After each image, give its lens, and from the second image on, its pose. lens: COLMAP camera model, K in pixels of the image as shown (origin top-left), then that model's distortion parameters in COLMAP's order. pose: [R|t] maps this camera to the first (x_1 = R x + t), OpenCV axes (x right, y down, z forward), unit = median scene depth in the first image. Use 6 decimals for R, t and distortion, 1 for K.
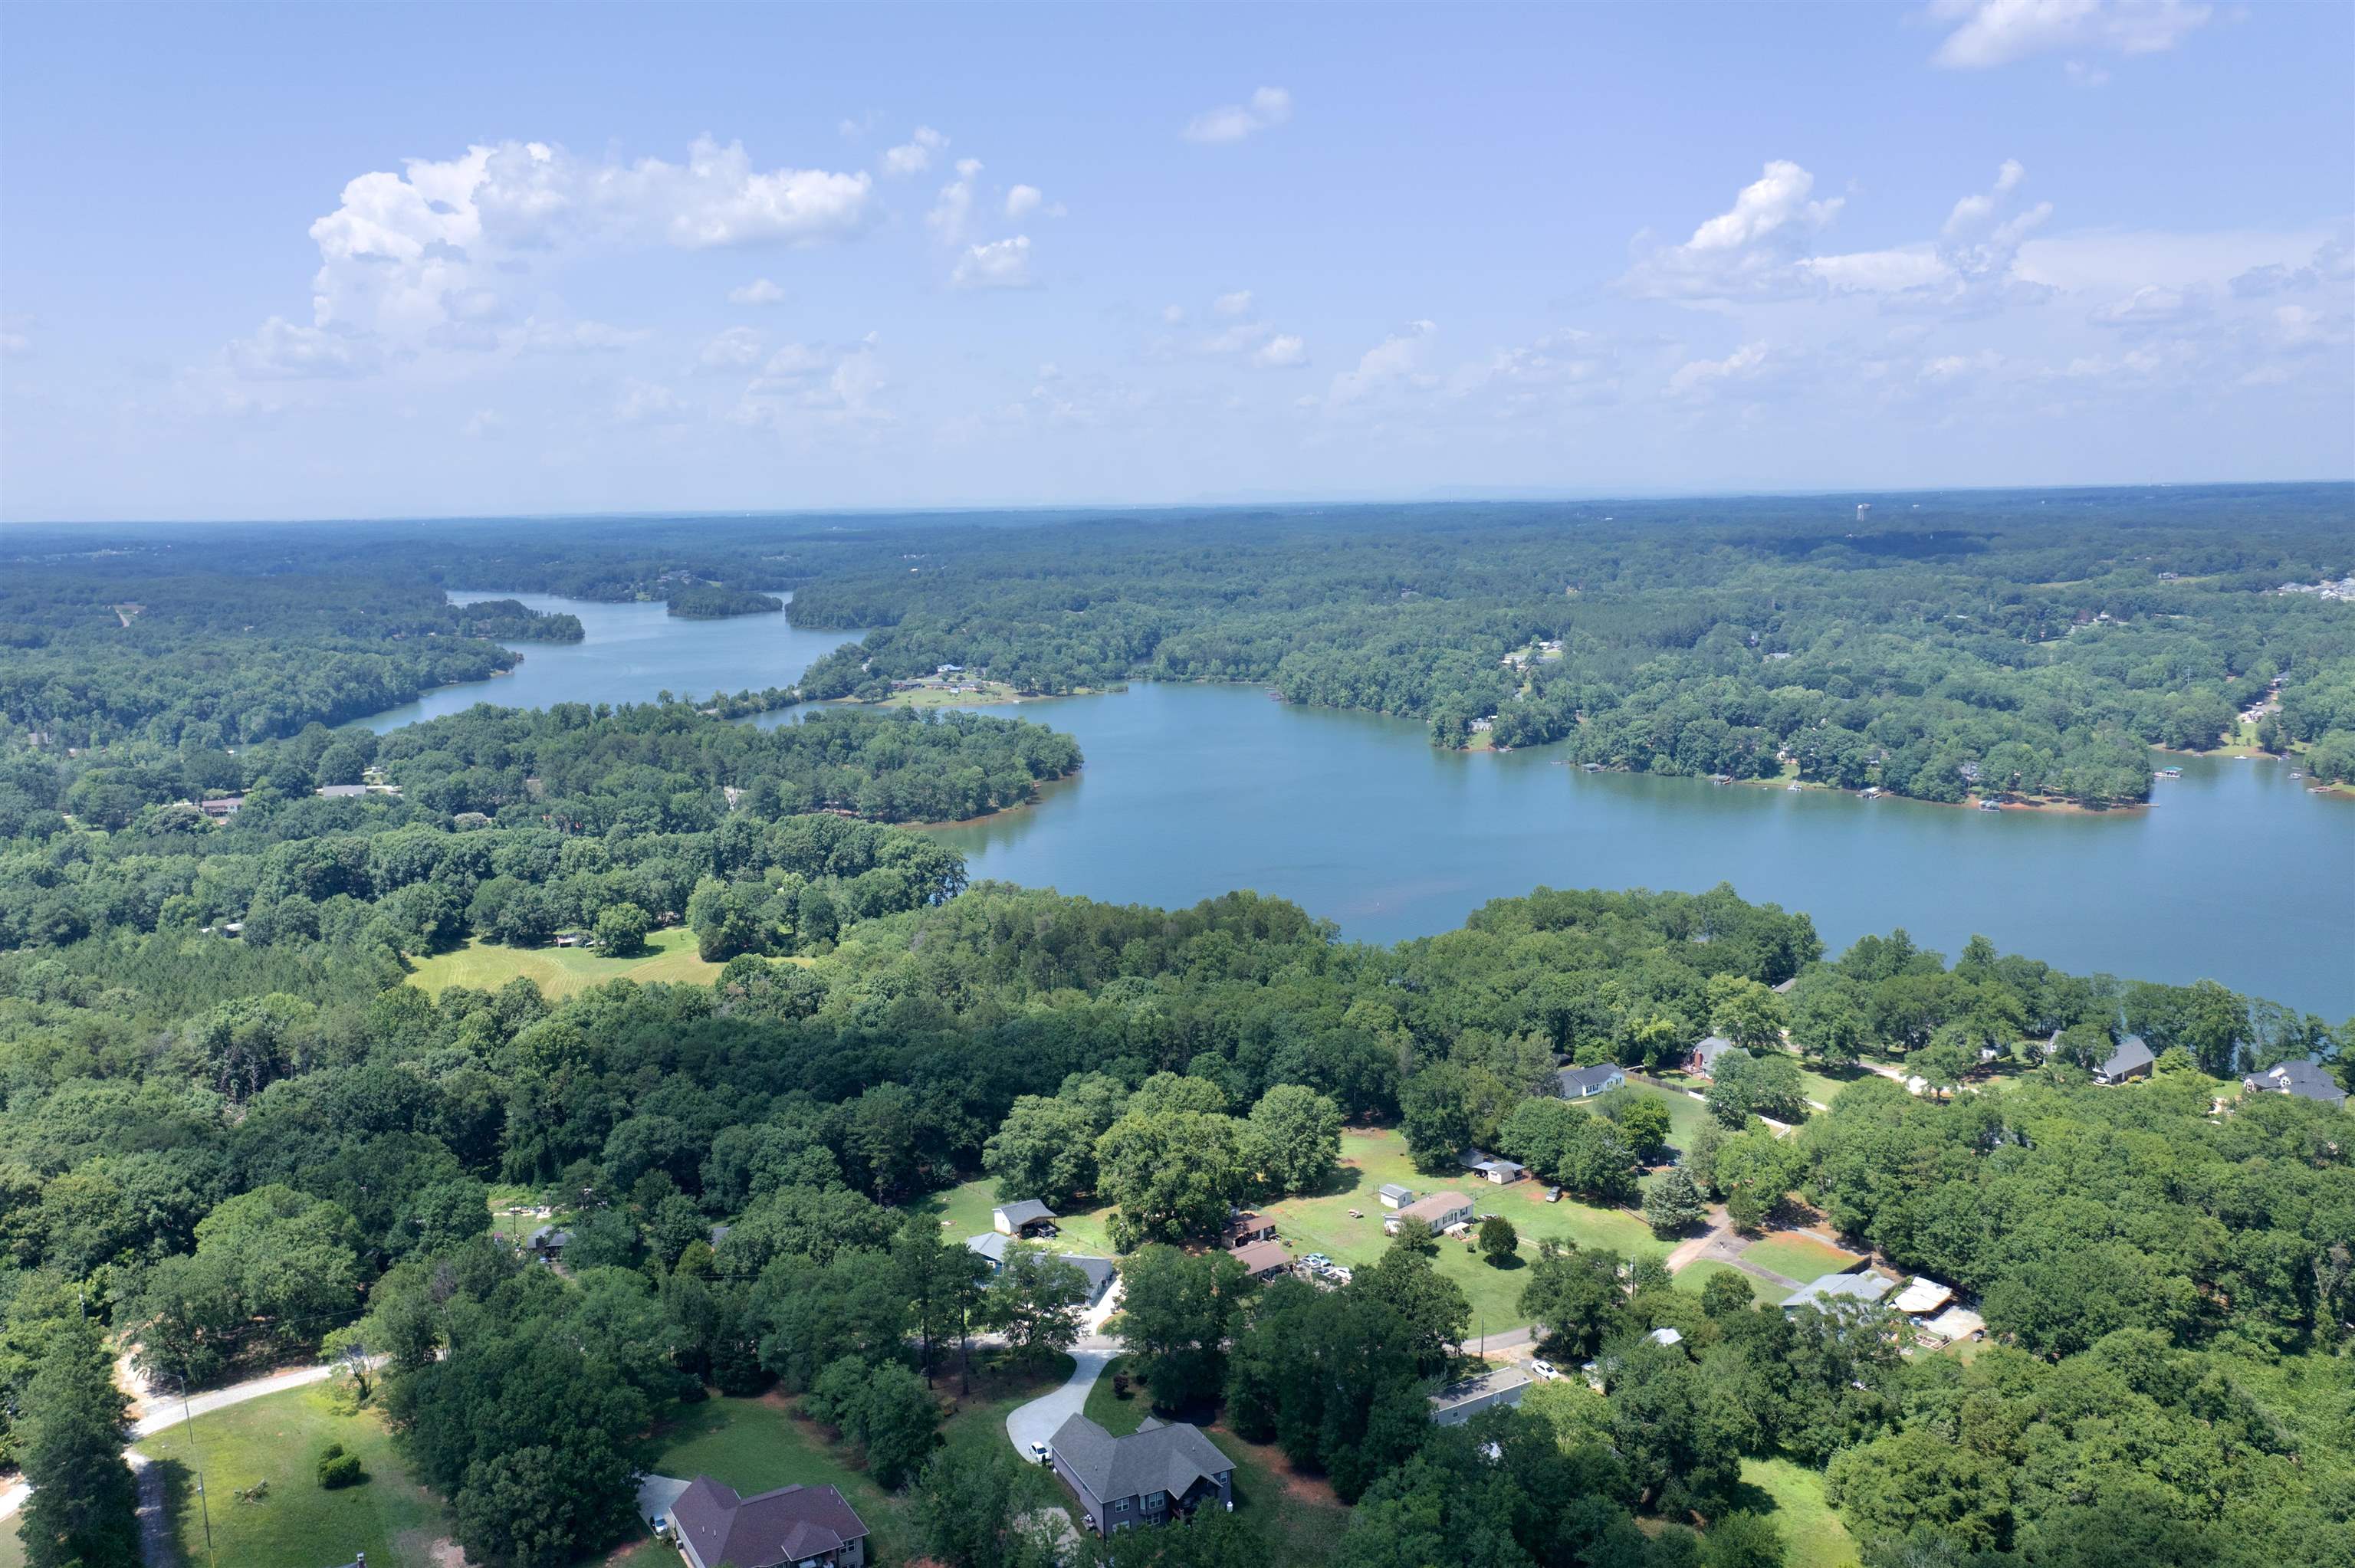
lens RADIAL K [[1883.2, 0, 1169.6], [0, 1883.2, 800.3], [0, 0, 1]] dist [-0.006059, 0.013392]
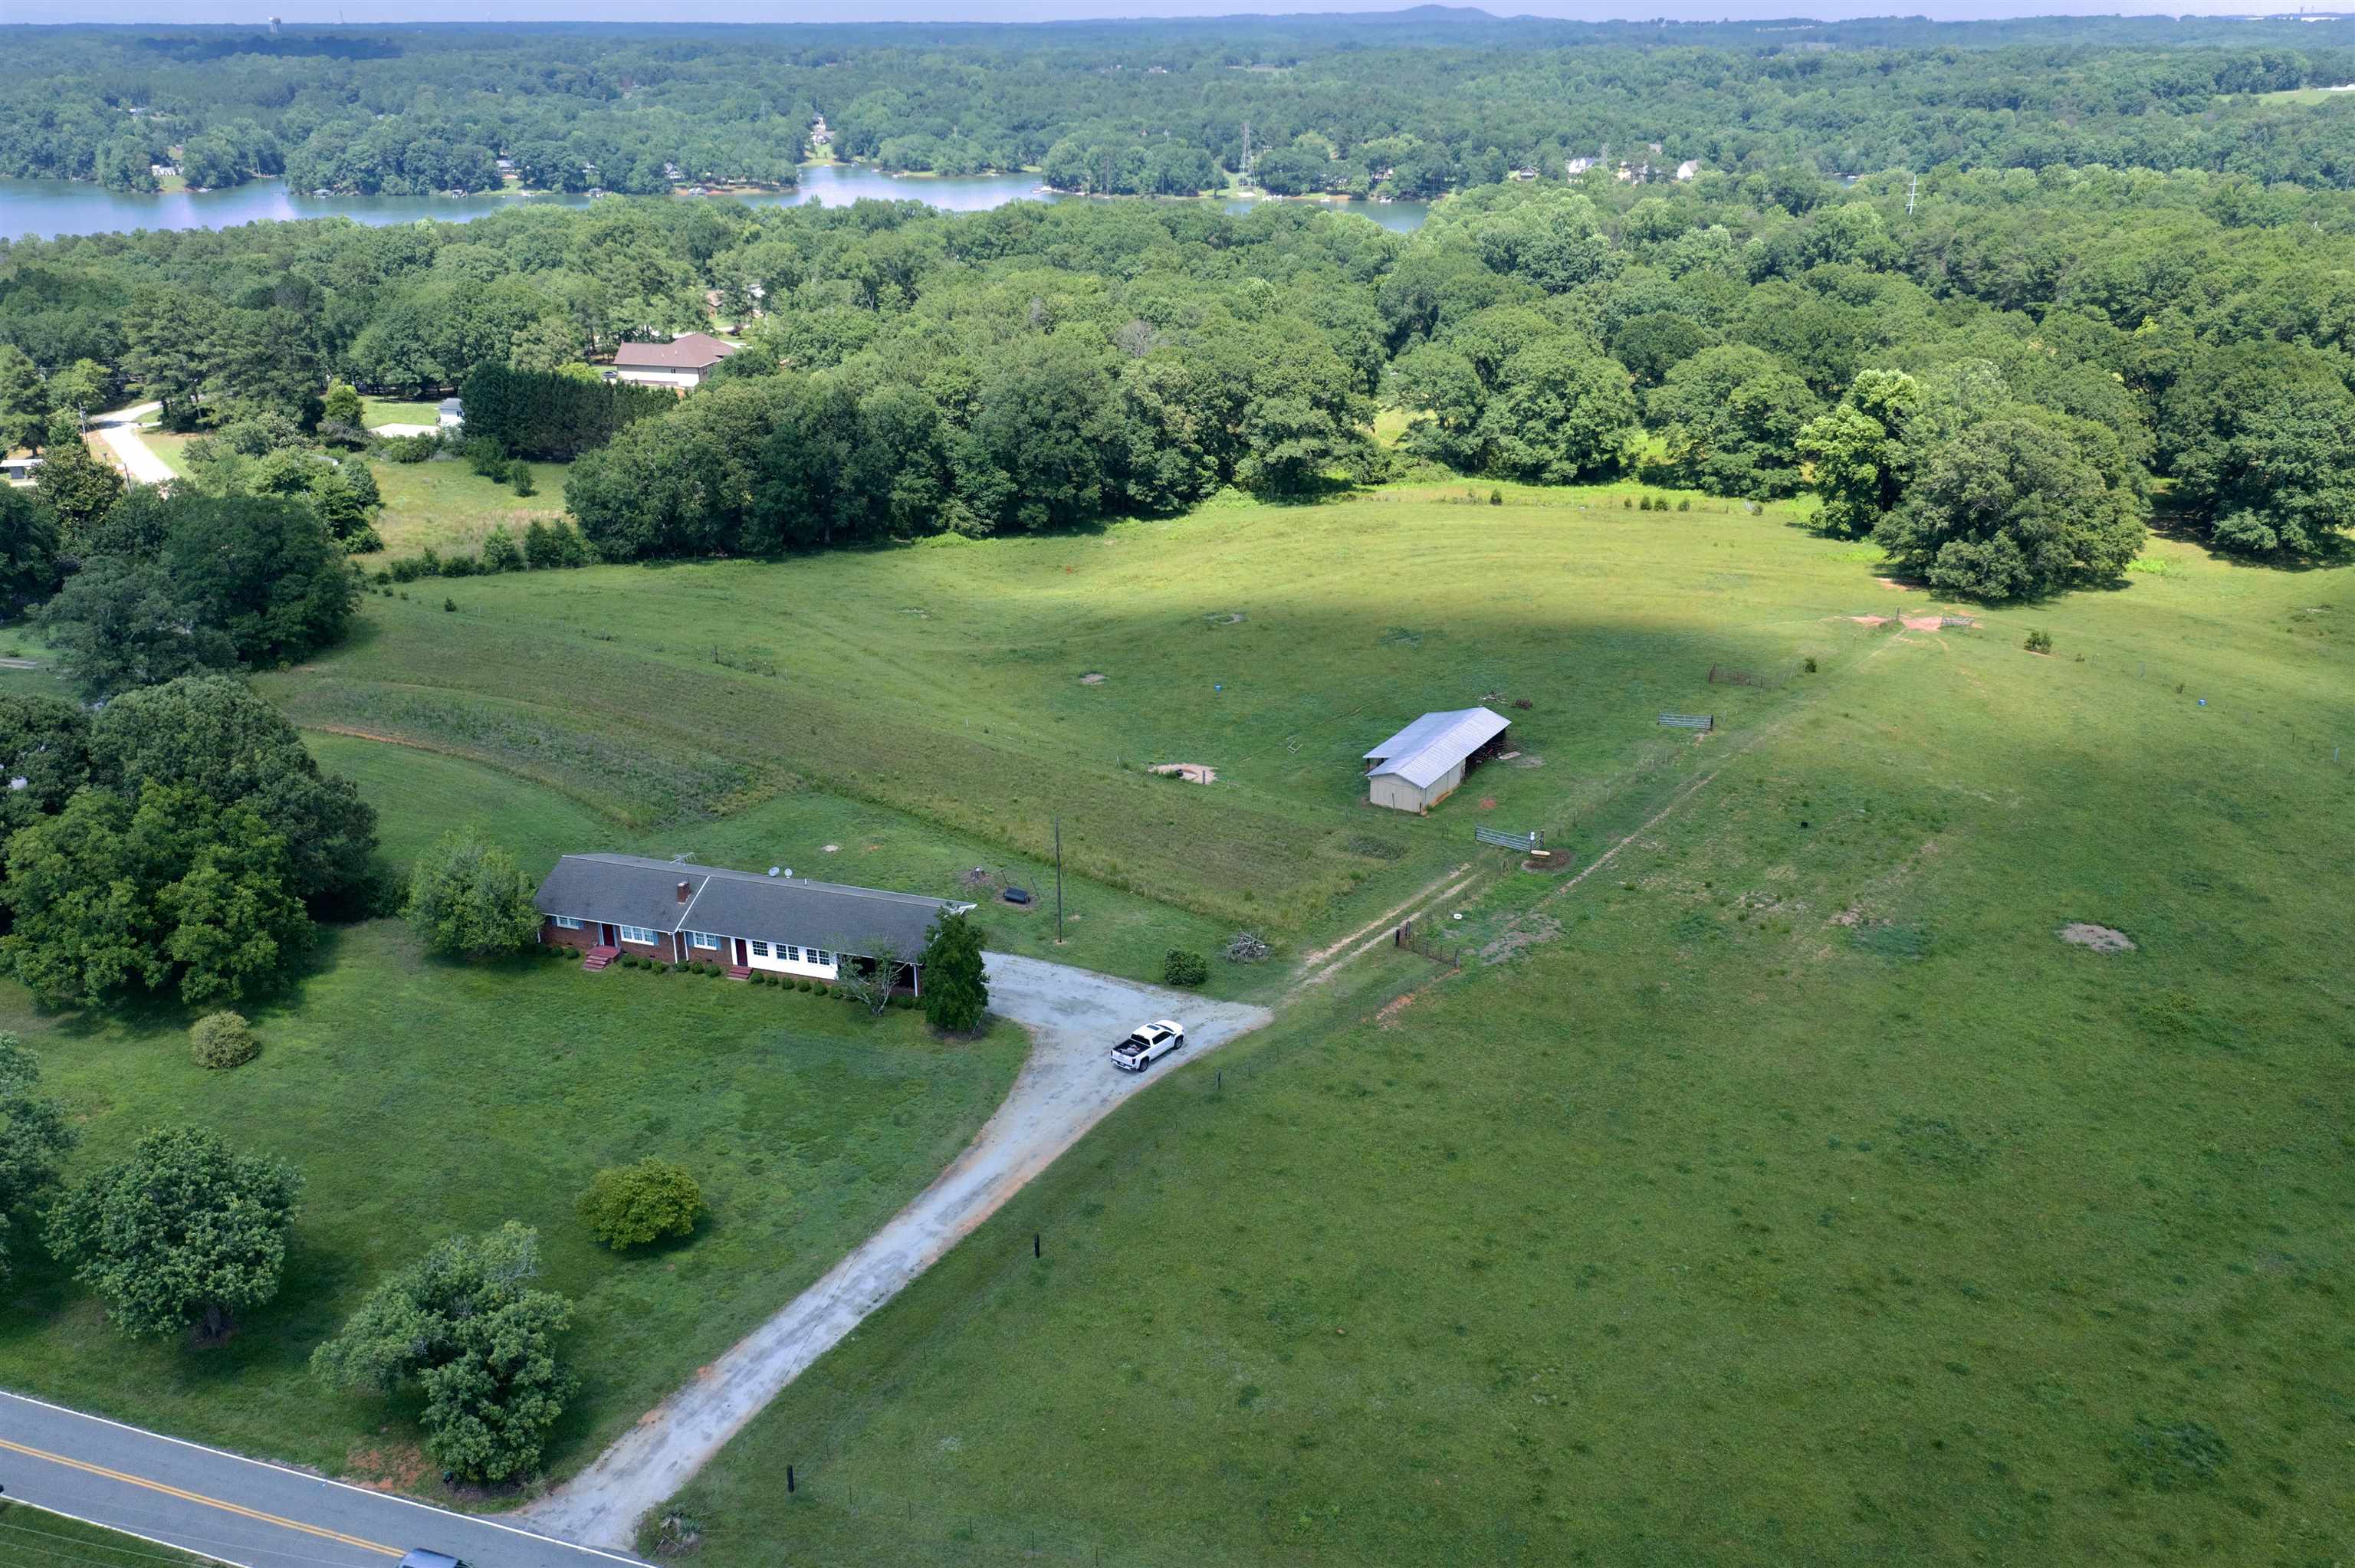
lens RADIAL K [[1883.2, 0, 1173.3], [0, 1883.2, 799.7], [0, 0, 1]] dist [-0.006059, 0.013392]
pose [[0.689985, -0.253822, 0.677860, -0.275467], [0.098421, 0.960702, 0.259548, 0.091488], [-0.717101, -0.112369, 0.687852, -0.116289]]
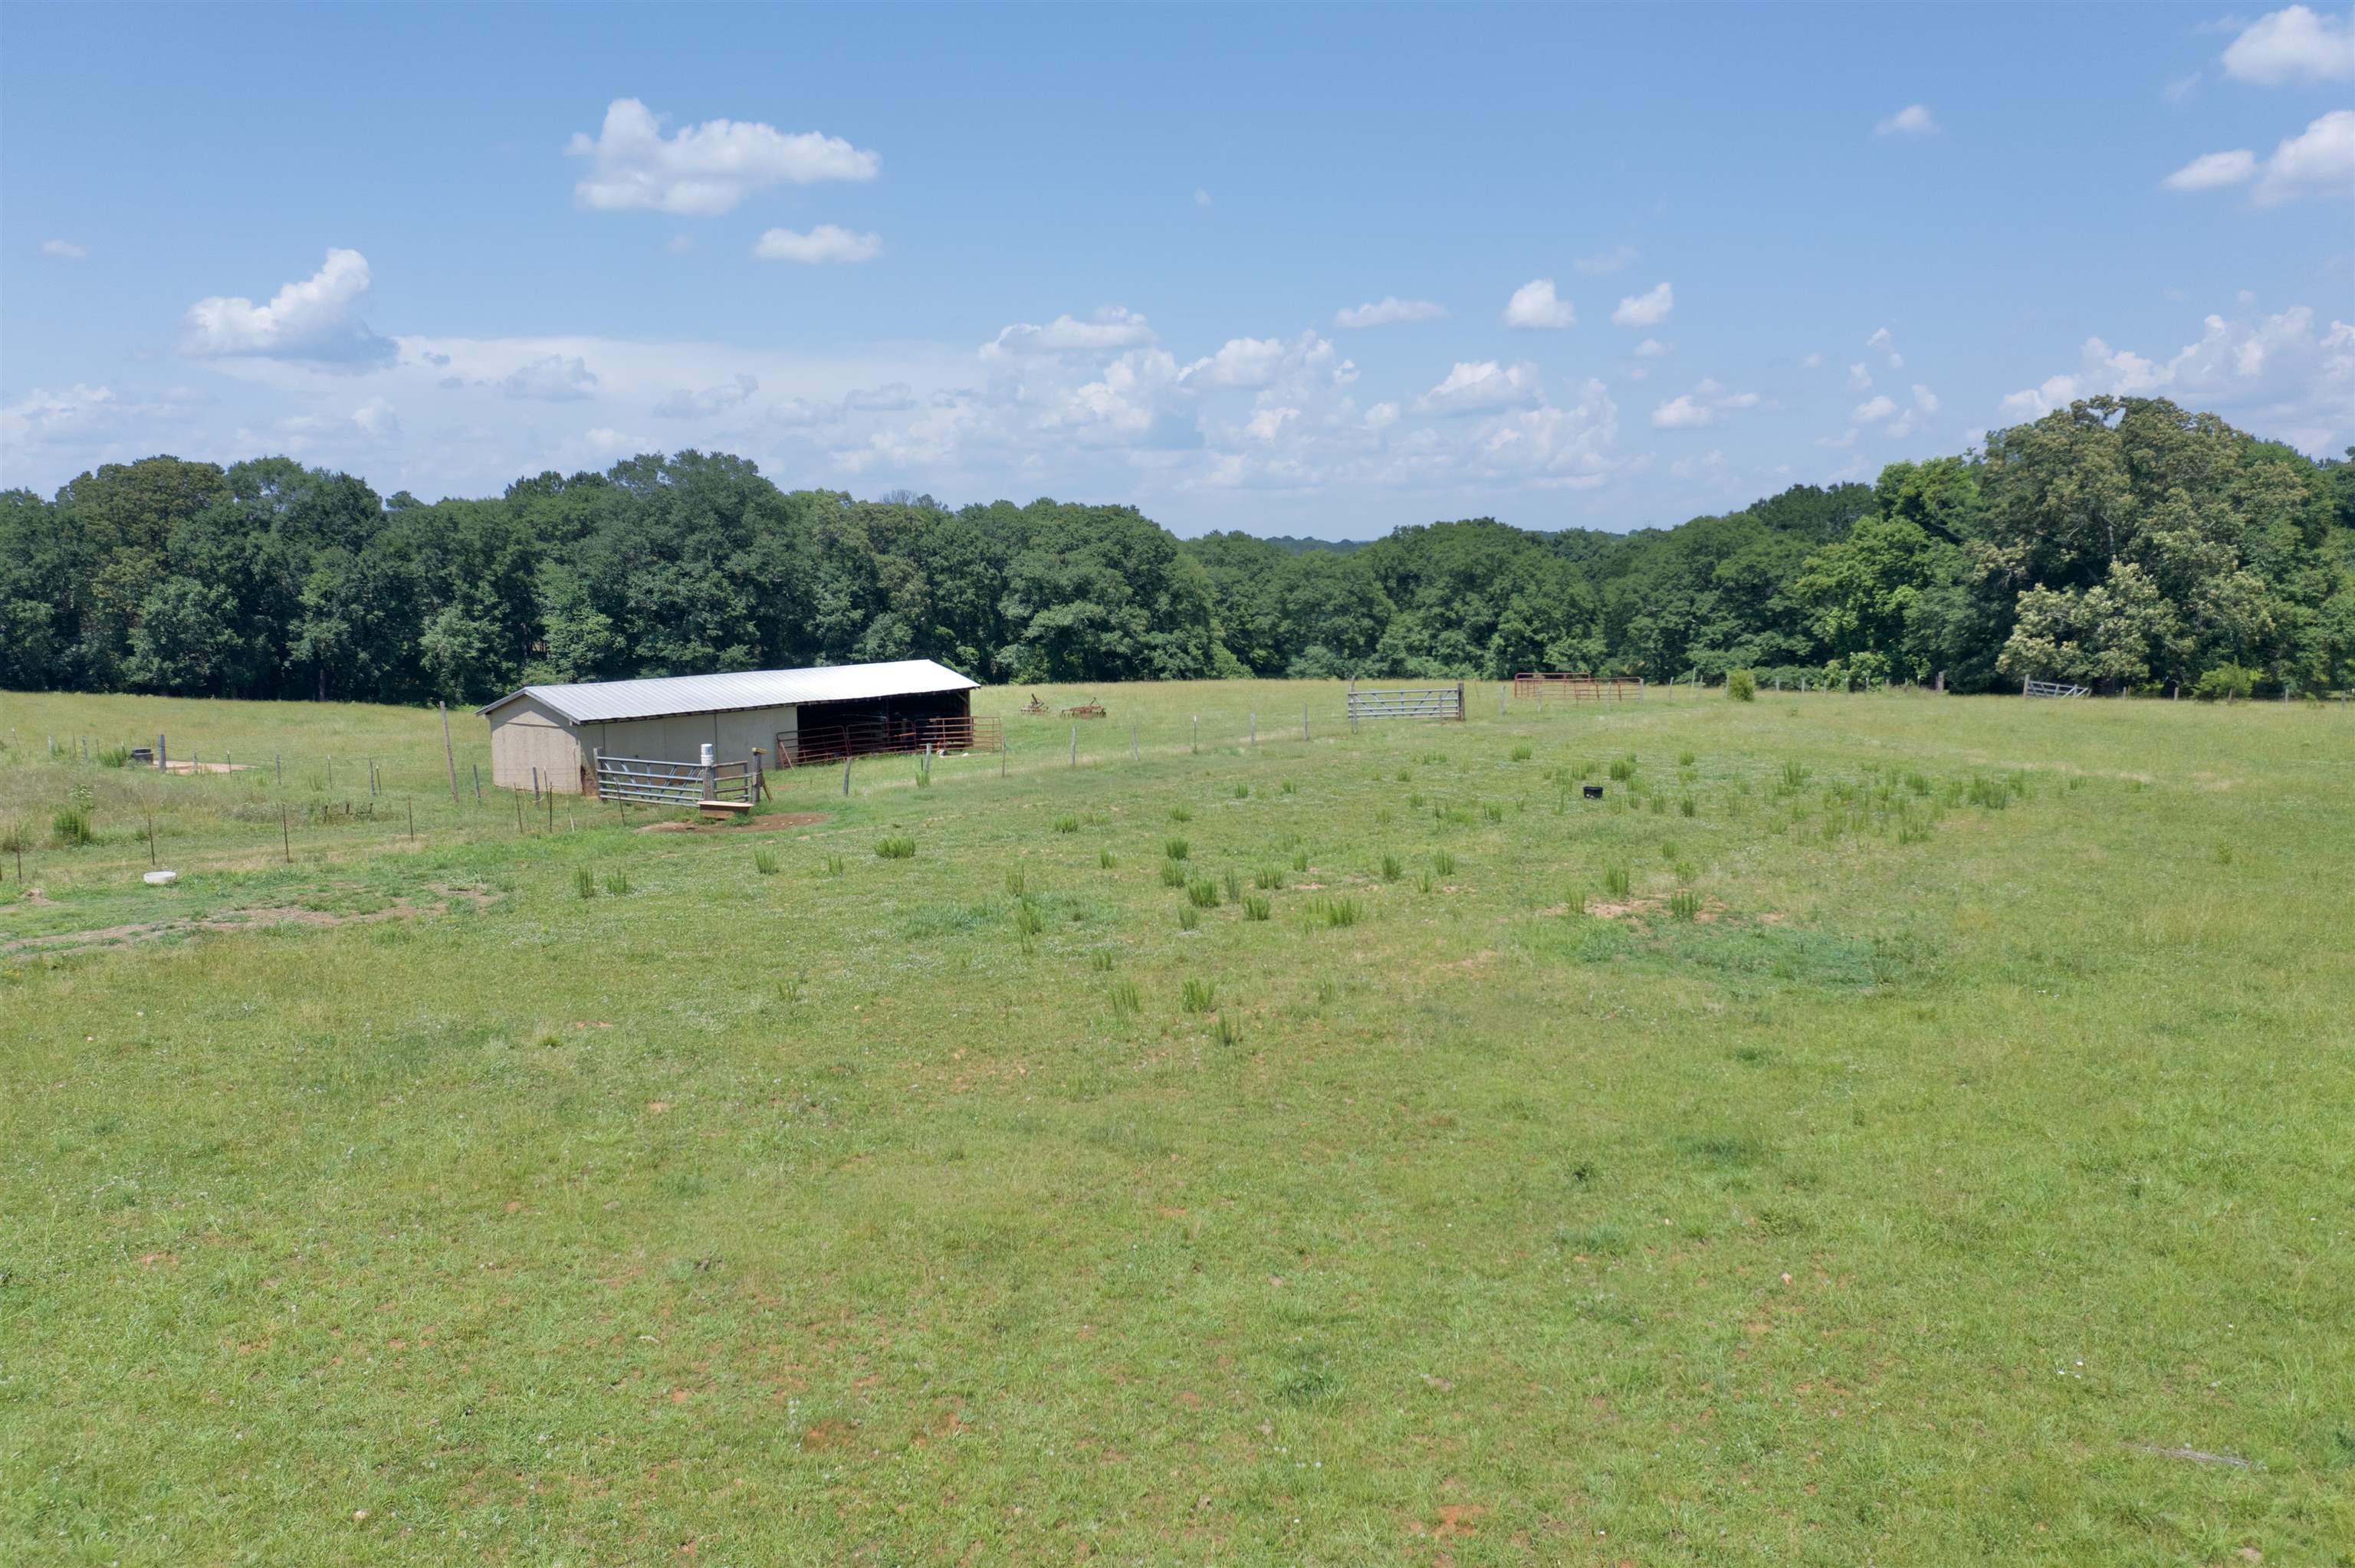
lens RADIAL K [[1883.2, 0, 1166.7], [0, 1883.2, 791.3], [0, 0, 1]] dist [-0.006059, 0.013392]
pose [[0.739991, -0.060395, 0.669899, -0.170414], [0.092254, 0.995661, -0.012143, 0.143226], [-0.666260, 0.070787, 0.742353, -0.075361]]
